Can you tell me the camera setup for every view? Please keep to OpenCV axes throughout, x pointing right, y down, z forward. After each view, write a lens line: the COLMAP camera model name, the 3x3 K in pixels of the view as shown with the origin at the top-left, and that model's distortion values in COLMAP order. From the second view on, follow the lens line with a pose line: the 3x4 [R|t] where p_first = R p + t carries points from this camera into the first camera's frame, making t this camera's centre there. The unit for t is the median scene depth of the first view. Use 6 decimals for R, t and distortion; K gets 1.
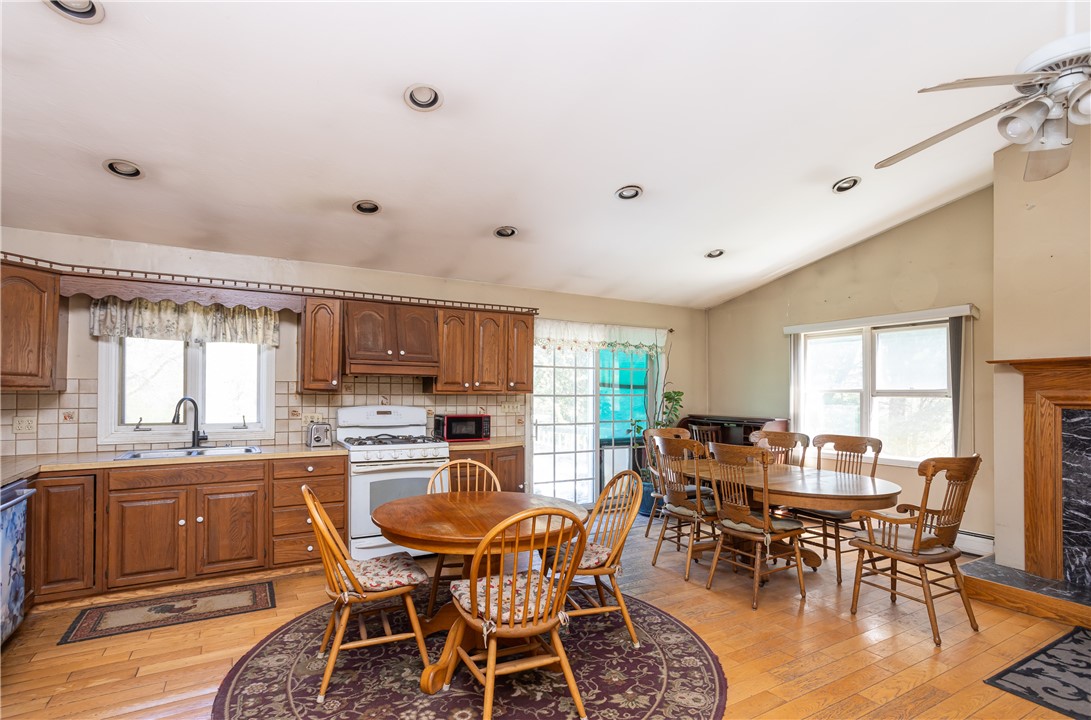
lens RADIAL K [[530.9, 0, 547.2], [0, 530.9, 386.0], [0, 0, 1]] dist [-0.042055, 0.027262]
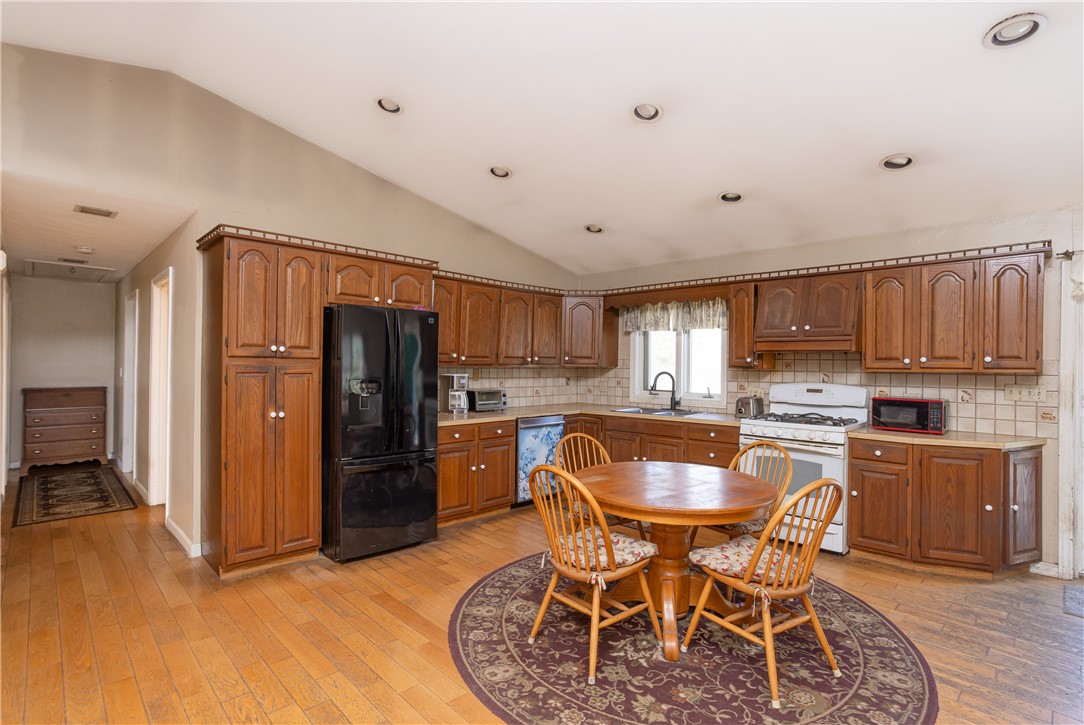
lens RADIAL K [[527.7, 0, 549.4], [0, 527.7, 364.8], [0, 0, 1]] dist [-0.053122, 0.035301]
pose [[0.259811, -0.001392, -0.965659, 0.522185], [0.004999, 0.999987, -0.000097, 0.001363], [0.965647, -0.004802, 0.259815, 0.322449]]
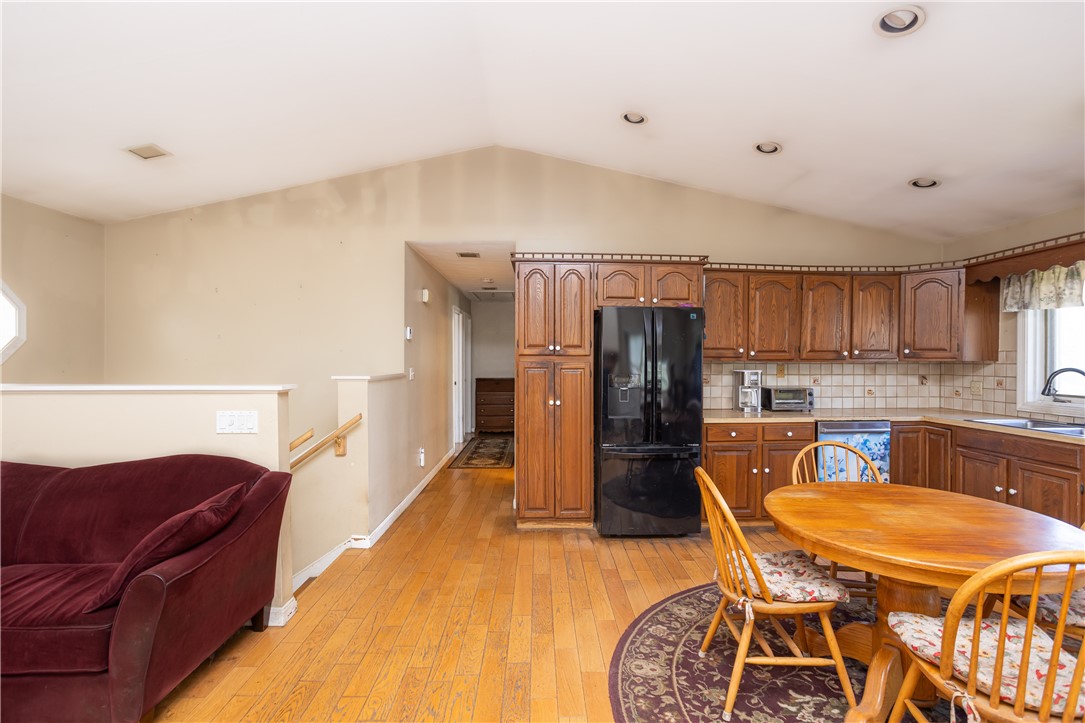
lens RADIAL K [[528.2, 0, 549.9], [0, 528.2, 363.8], [0, 0, 1]] dist [-0.053122, 0.035301]
pose [[-0.478325, 0.004409, -0.878172, 0.506896], [0.010207, 0.999948, -0.000539, 0.004236], [0.878124, -0.009221, -0.478345, 0.582150]]
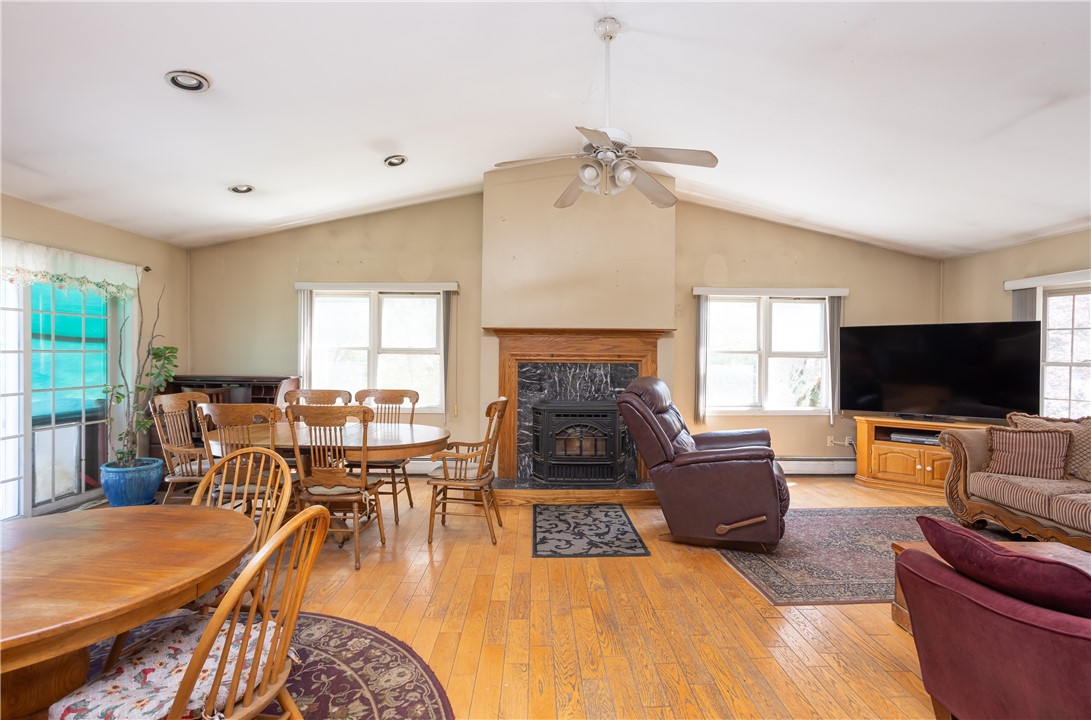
lens RADIAL K [[520.8, 0, 543.5], [0, 520.8, 358.7], [0, 0, 1]] dist [-0.046894, 0.025275]
pose [[0.488407, -0.007876, 0.872580, -0.208958], [-0.019989, 0.999596, 0.020211, 0.001597], [-0.872387, -0.027313, 0.488052, 0.178335]]
